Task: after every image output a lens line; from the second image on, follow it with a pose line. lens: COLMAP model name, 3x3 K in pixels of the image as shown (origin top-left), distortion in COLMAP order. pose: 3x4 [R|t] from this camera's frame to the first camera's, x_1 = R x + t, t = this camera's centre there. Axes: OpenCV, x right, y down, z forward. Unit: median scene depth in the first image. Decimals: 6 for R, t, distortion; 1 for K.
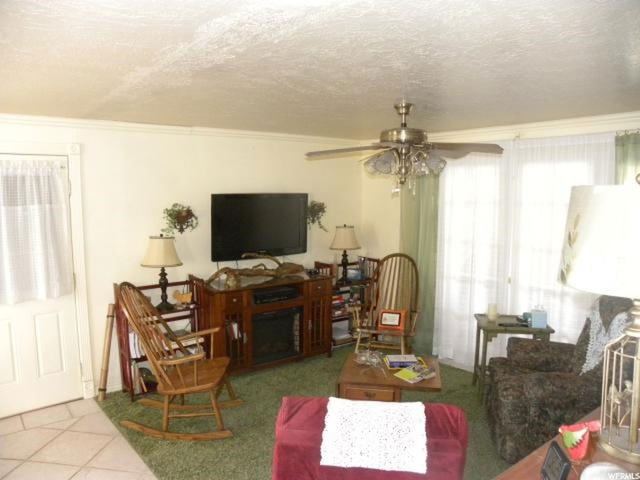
lens RADIAL K [[488.5, 0, 320.0], [0, 488.5, 240.0], [0, 0, 1]] dist [-0.148851, 0.094069]
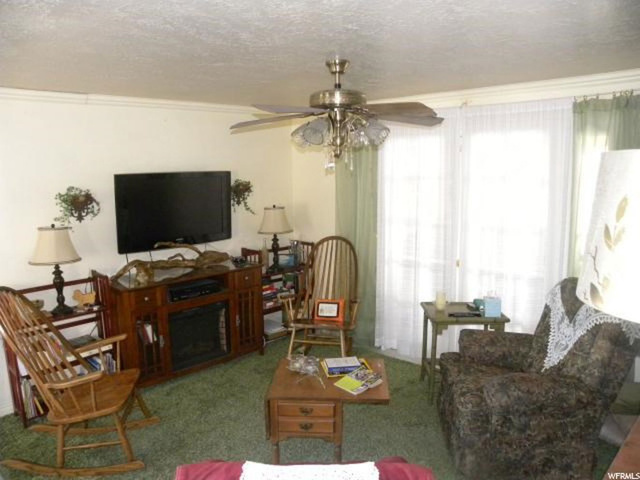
lens RADIAL K [[488.5, 0, 320.0], [0, 488.5, 240.0], [0, 0, 1]] dist [-0.148851, 0.094069]
pose [[0.991055, -0.032731, 0.129374, 0.021551], [0.026686, 0.998482, 0.048184, -0.011830], [-0.130755, -0.044301, 0.990424, 0.134008]]
